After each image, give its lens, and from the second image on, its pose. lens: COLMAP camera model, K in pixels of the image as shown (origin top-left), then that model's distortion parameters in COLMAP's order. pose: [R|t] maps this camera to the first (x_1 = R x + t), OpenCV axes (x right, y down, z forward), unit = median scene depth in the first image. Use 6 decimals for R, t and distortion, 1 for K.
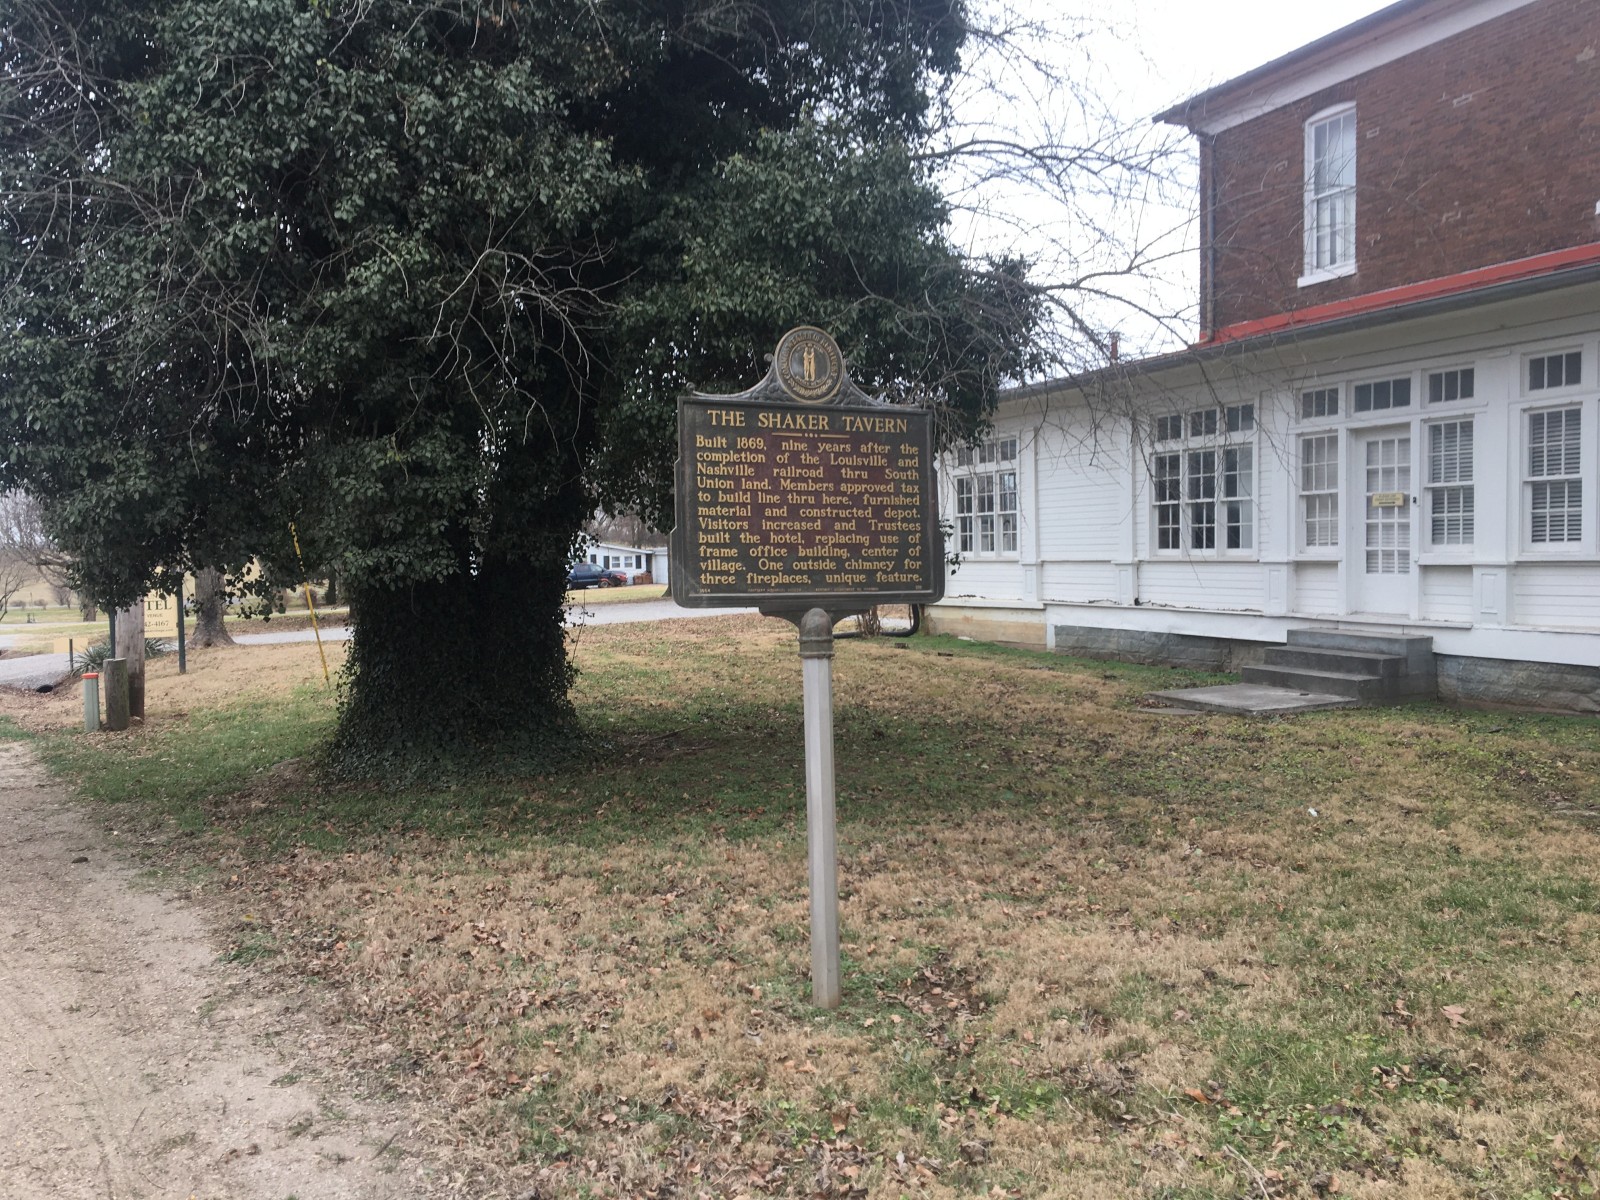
lens RADIAL K [[1368.9, 0, 788.2], [0, 1368.9, 614.2], [0, 0, 1]] dist [0.128512, -0.197903]
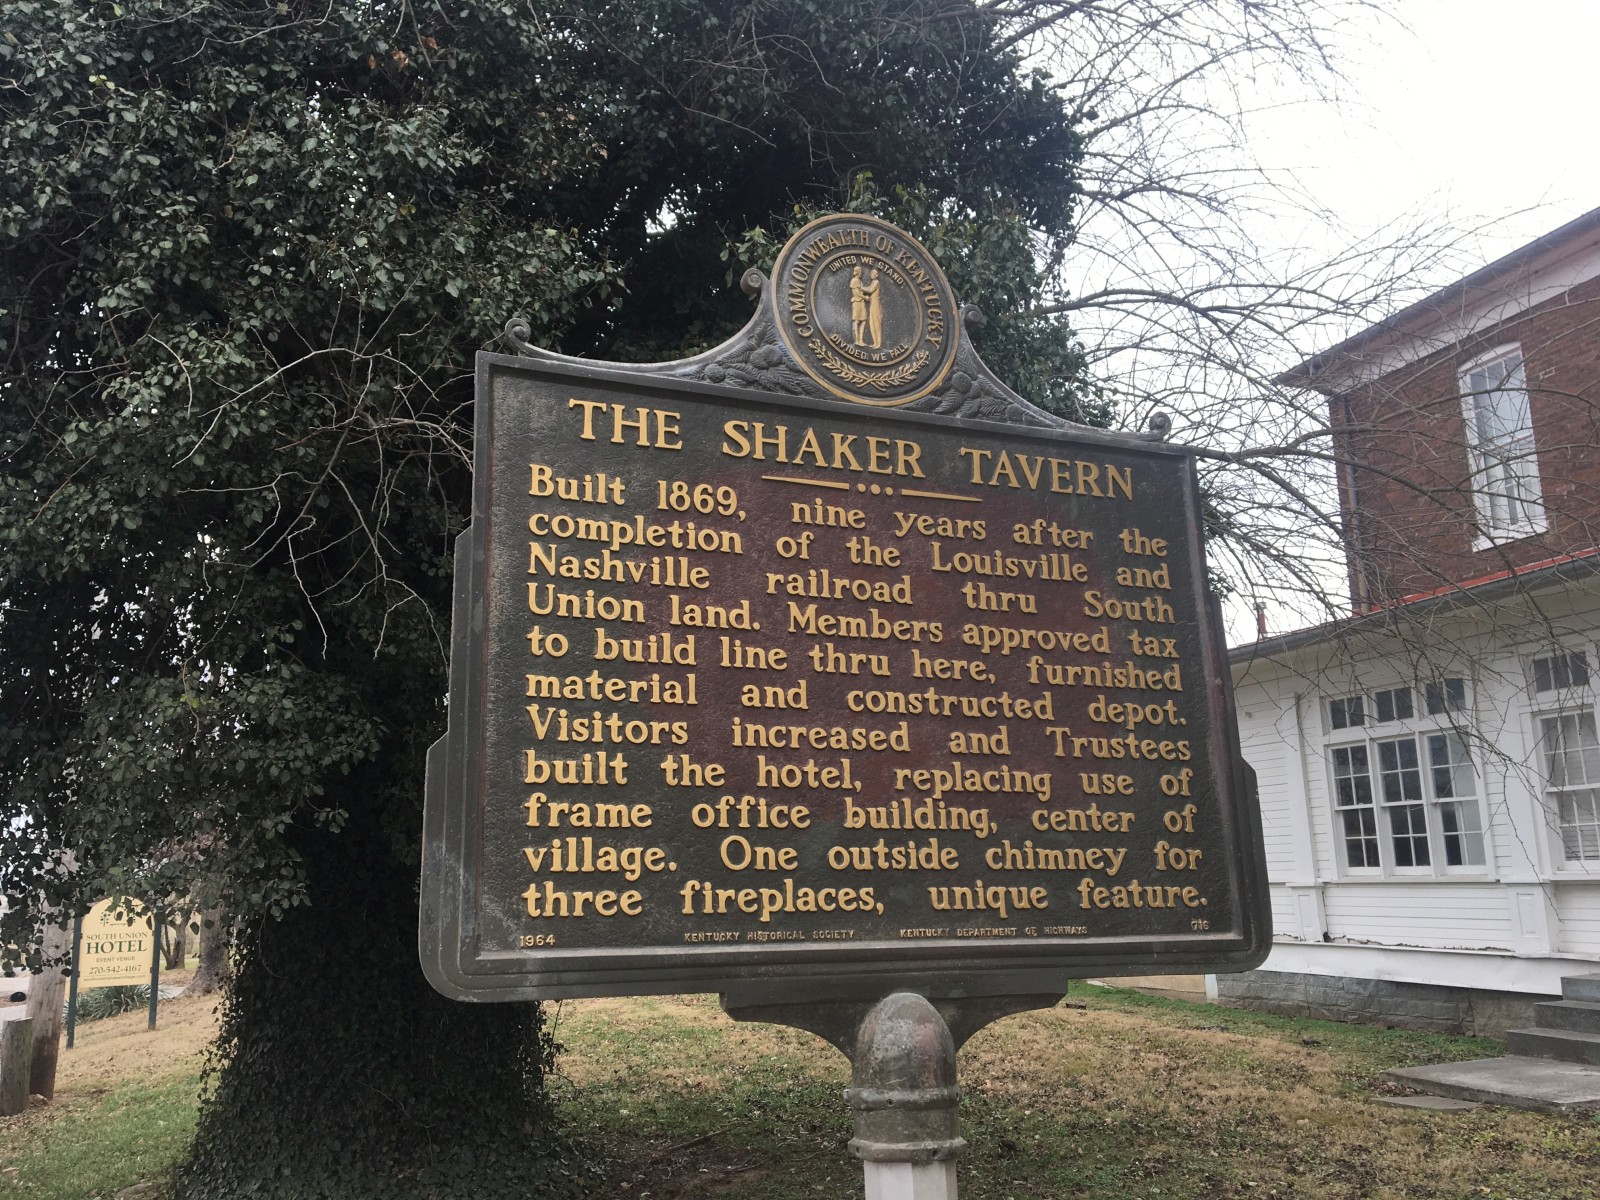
lens RADIAL K [[1335.8, 0, 775.0], [0, 1335.8, 618.8], [0, 0, 1]] dist [0.076931, -0.119695]
pose [[0.997098, -0.021832, -0.072932, 0.015139], [0.003976, 0.971626, -0.236489, -0.014671], [0.076025, 0.235512, 0.968893, 0.656701]]
